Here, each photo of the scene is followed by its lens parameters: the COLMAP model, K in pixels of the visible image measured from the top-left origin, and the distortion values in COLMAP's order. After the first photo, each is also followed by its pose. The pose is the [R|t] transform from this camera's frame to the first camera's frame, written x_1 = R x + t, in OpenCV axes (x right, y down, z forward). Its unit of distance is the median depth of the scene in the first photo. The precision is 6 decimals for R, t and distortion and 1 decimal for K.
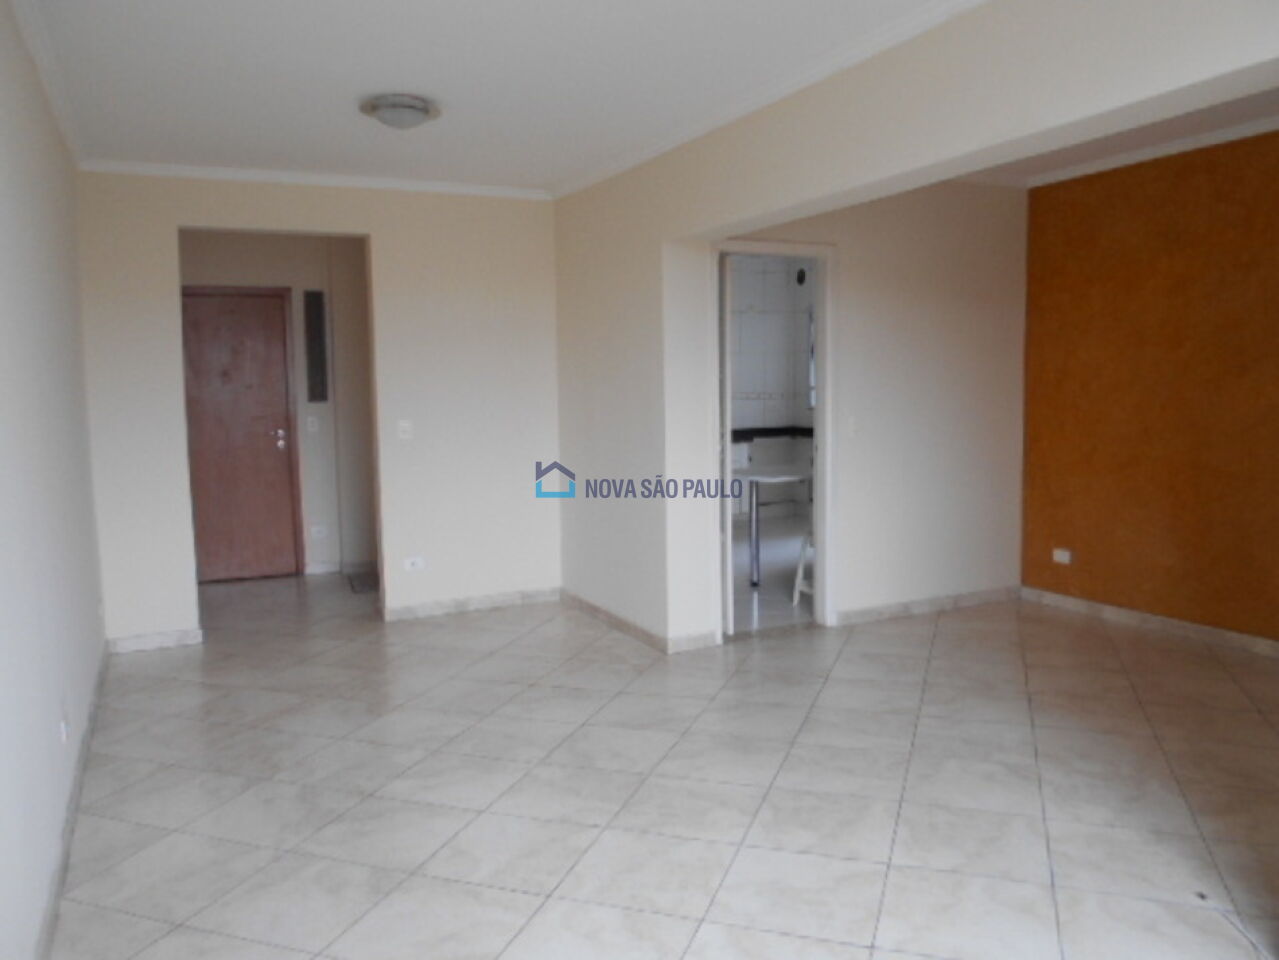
lens RADIAL K [[987.2, 0, 639.5], [0, 987.2, 480.0], [0, 0, 1]] dist [-0.113547, 0.005759]
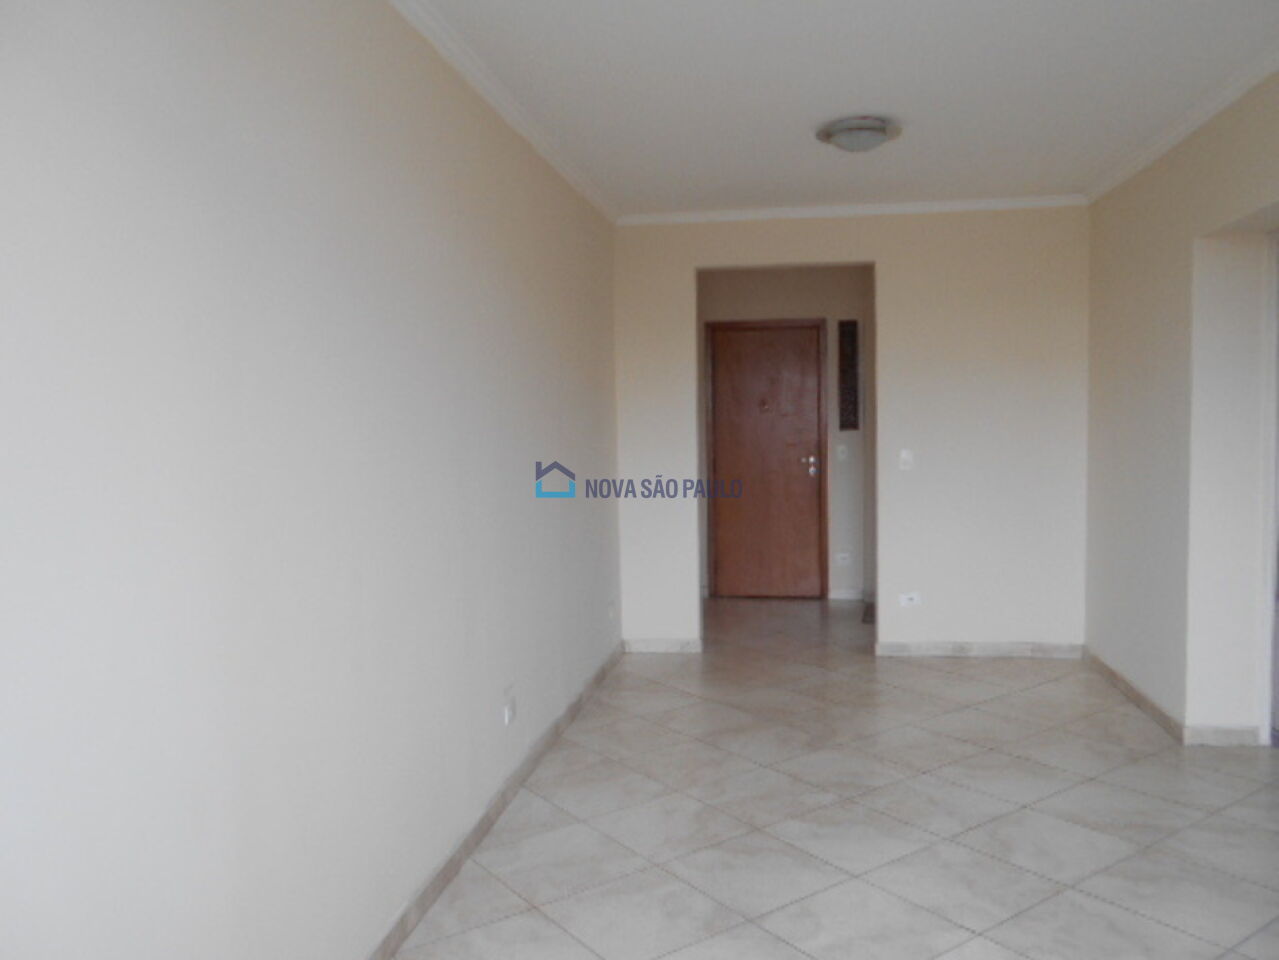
lens RADIAL K [[973.4, 0, 641.4], [0, 973.4, 472.7], [0, 0, 1]] dist [-0.074907, 0.062972]
pose [[0.783434, 0.030320, -0.620735, 0.164982], [-0.050633, 0.998603, -0.015128, -0.012721], [0.619409, 0.043281, 0.783875, 0.098990]]
